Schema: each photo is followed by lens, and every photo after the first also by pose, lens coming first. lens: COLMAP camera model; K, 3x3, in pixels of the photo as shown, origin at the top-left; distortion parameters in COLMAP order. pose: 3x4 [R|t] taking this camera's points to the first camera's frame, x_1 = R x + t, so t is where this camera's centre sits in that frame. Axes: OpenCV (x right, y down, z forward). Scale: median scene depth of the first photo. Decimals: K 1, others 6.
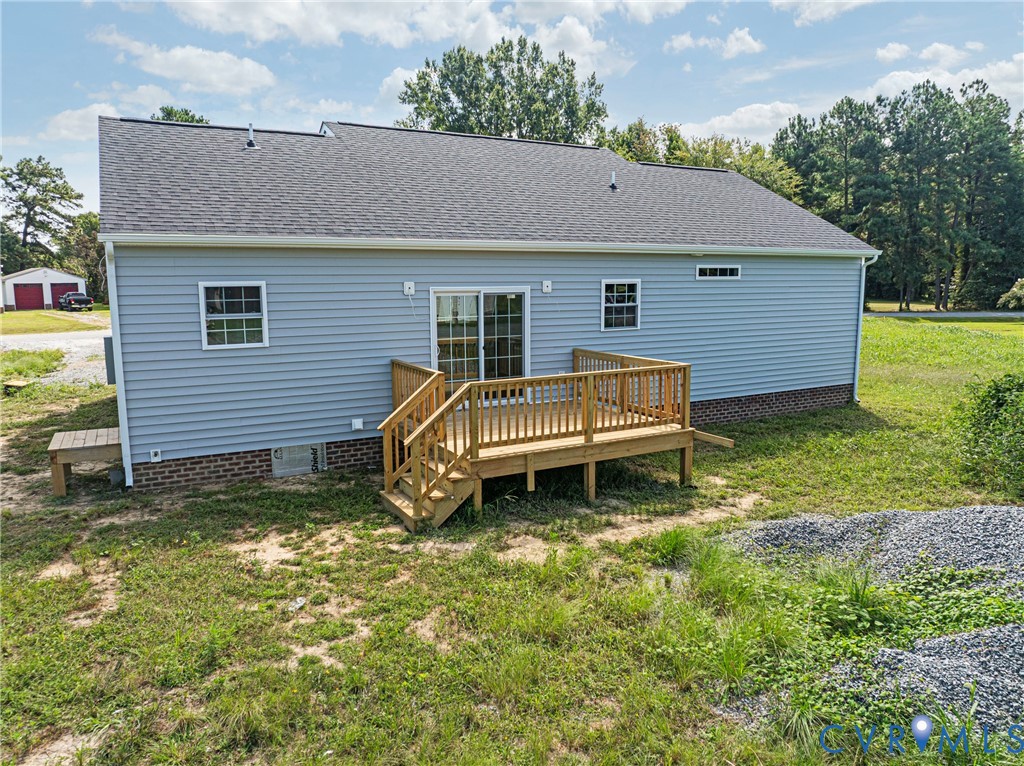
lens RADIAL K [[710.7, 0, 511.9], [0, 710.7, 368.5], [0, 0, 1]] dist [-0.029698, 0.000143]
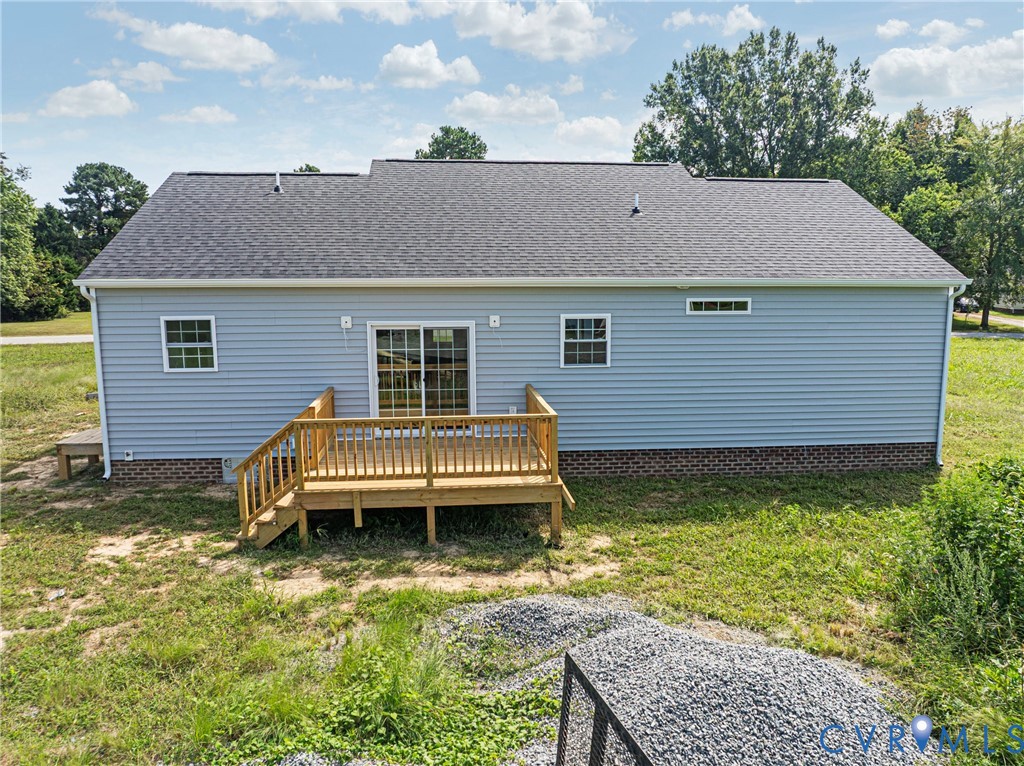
lens RADIAL K [[710.7, 0, 511.9], [0, 710.7, 368.5], [0, 0, 1]] dist [-0.029698, 0.000143]
pose [[0.920654, 0.052568, -0.386825, 0.561575], [-0.053079, 0.998546, 0.009368, -0.073203], [0.386755, 0.011908, 0.922106, 0.112357]]
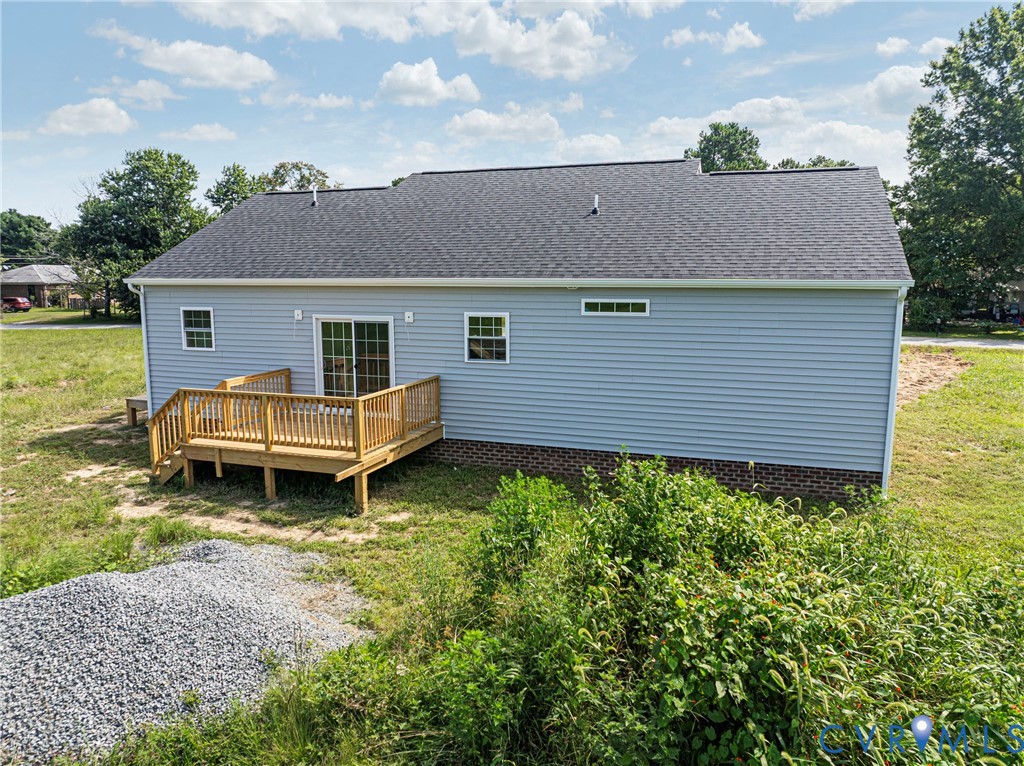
lens RADIAL K [[710.5, 0, 530.3], [0, 710.5, 370.7], [0, 0, 1]] dist [-0.037586, -0.001794]
pose [[0.689102, 0.099303, -0.717828, 1.199037], [-0.097938, 0.994240, 0.043523, -0.120825], [0.718016, 0.040312, 0.694858, 0.451181]]
